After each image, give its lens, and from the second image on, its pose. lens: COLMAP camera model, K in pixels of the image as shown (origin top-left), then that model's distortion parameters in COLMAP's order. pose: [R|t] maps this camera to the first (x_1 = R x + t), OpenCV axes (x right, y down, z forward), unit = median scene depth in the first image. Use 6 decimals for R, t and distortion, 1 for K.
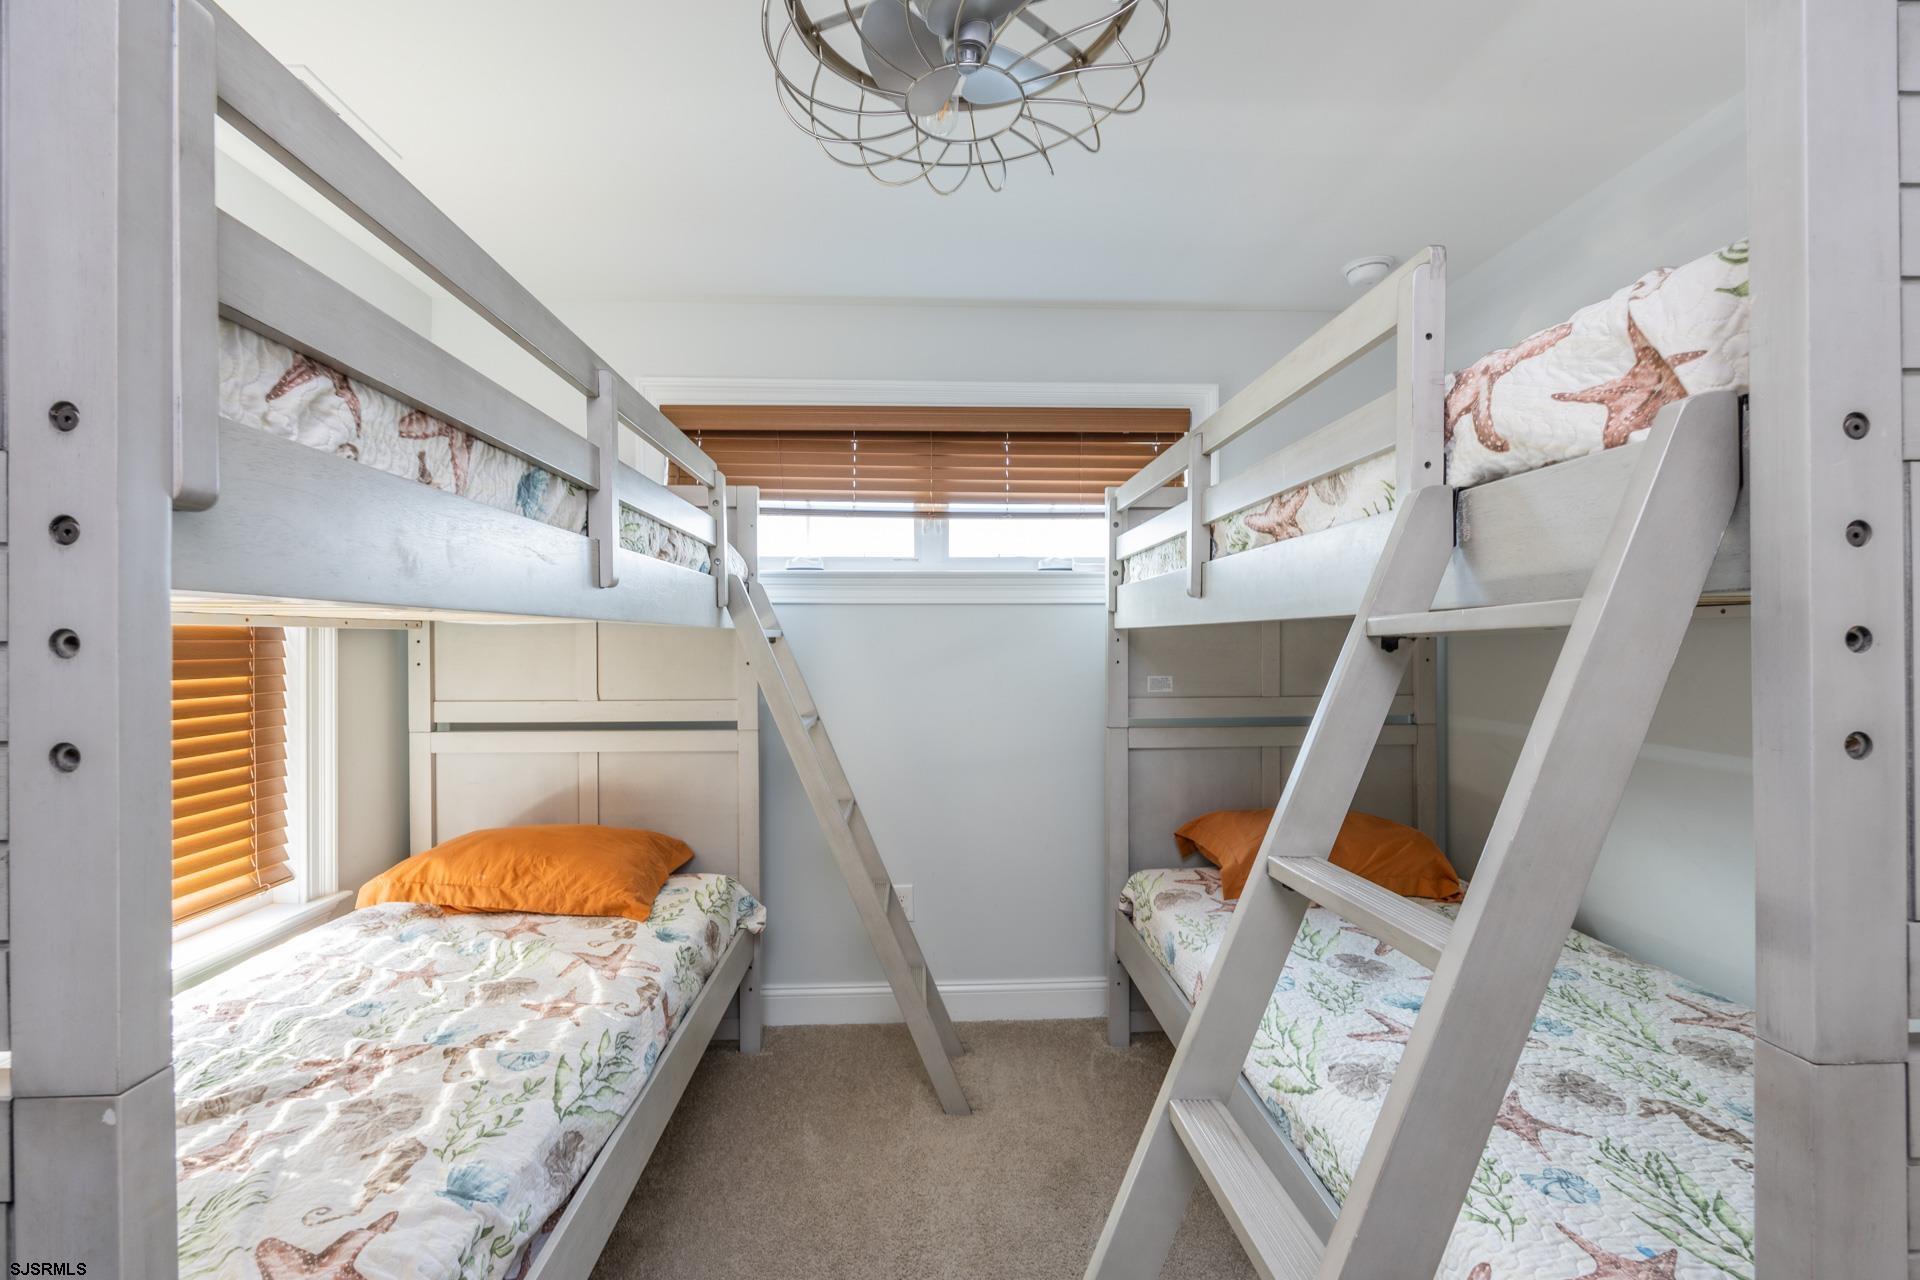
lens RADIAL K [[789.3, 0, 945.2], [0, 789.3, 642.3], [0, 0, 1]] dist [-0.004681, 0.000851]
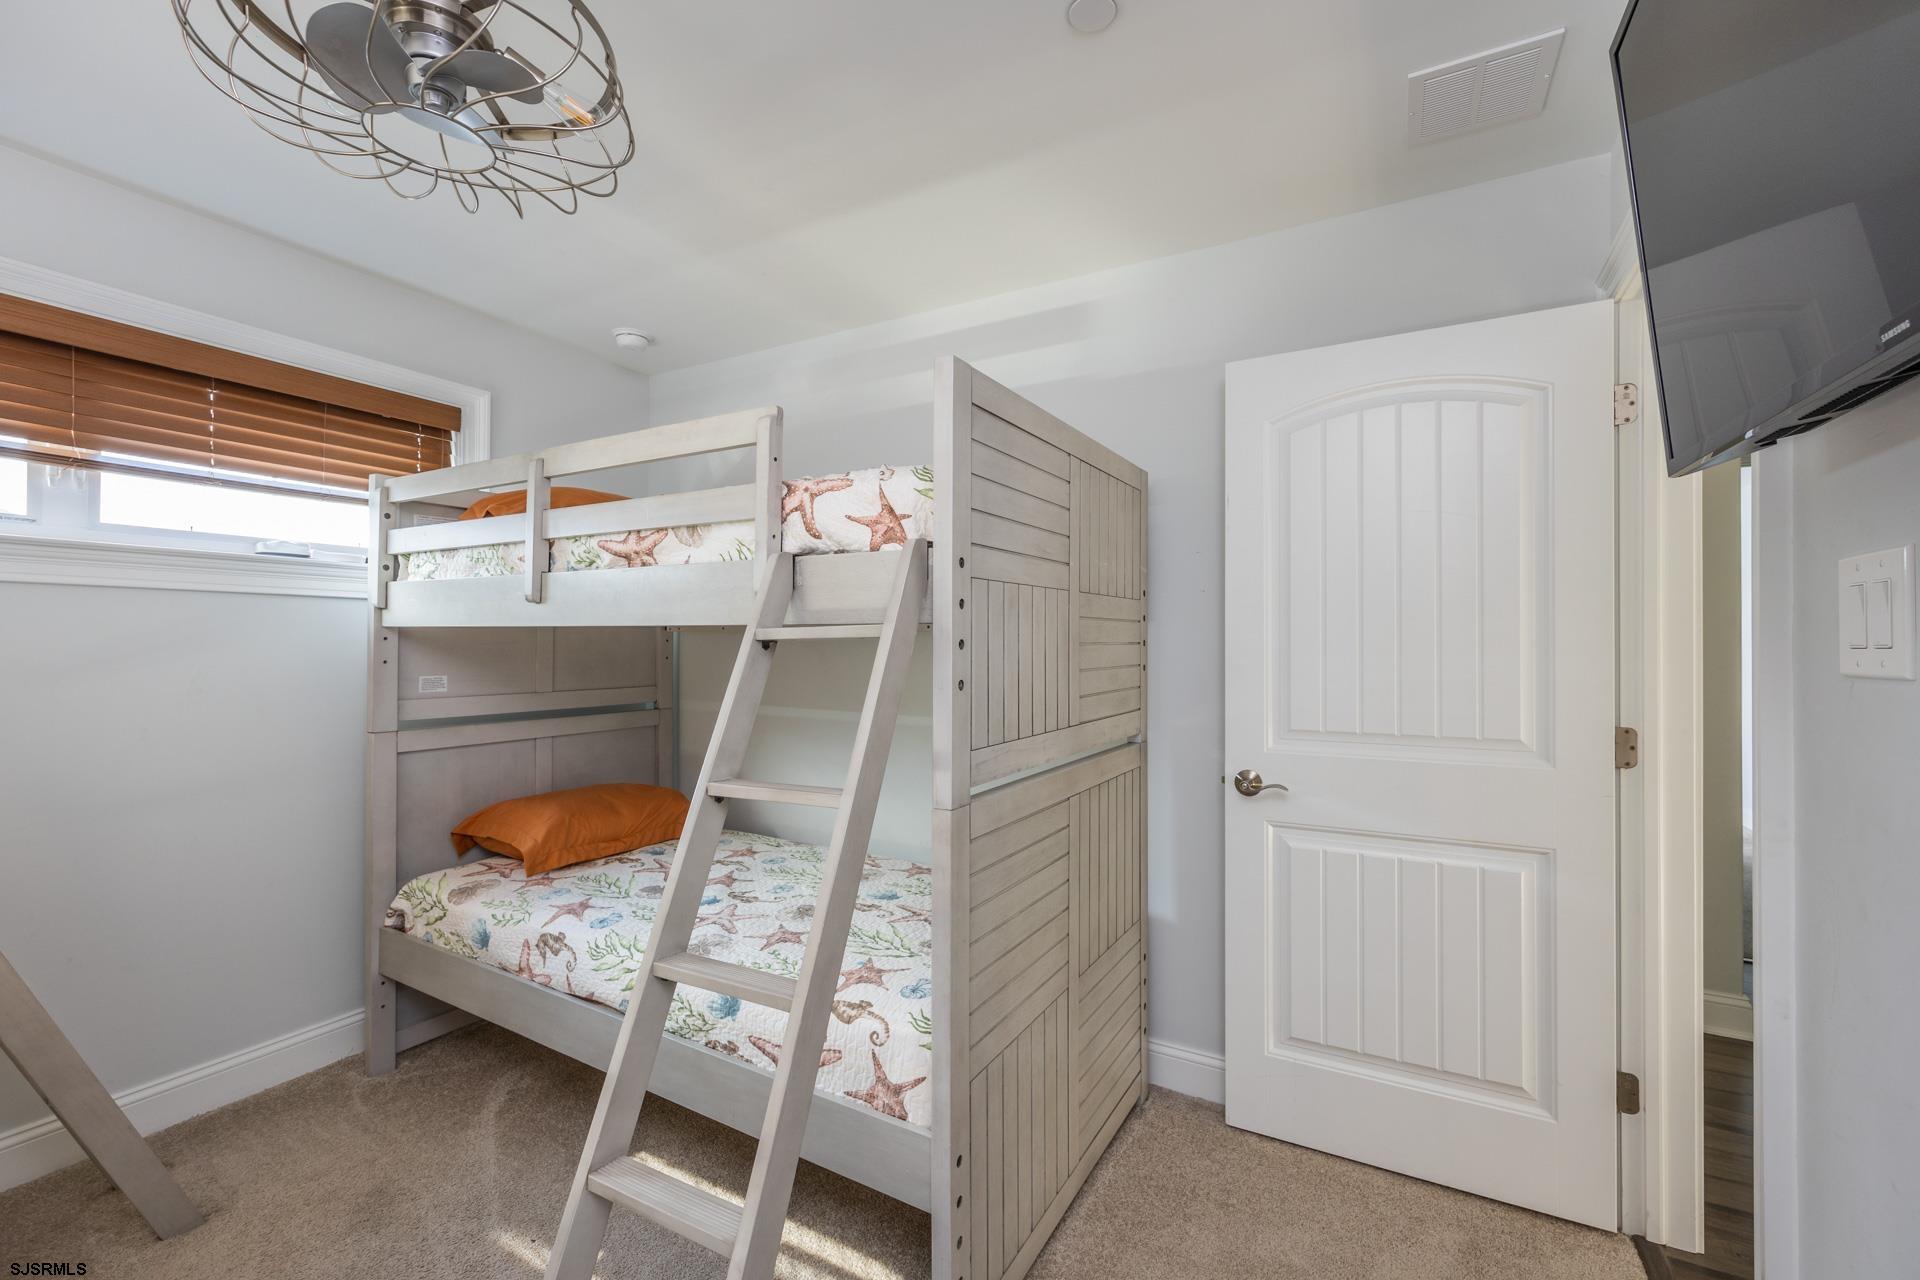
lens RADIAL K [[816.9, 0, 960.2], [0, 816.9, 635.5], [0, 0, 1]] dist [0.001132, 0.000312]
pose [[0.525424, 0.014847, 0.850711, -0.316445], [-0.007650, 0.999890, -0.012726, 0.000187], [-0.850806, 0.000179, 0.525479, -0.115879]]
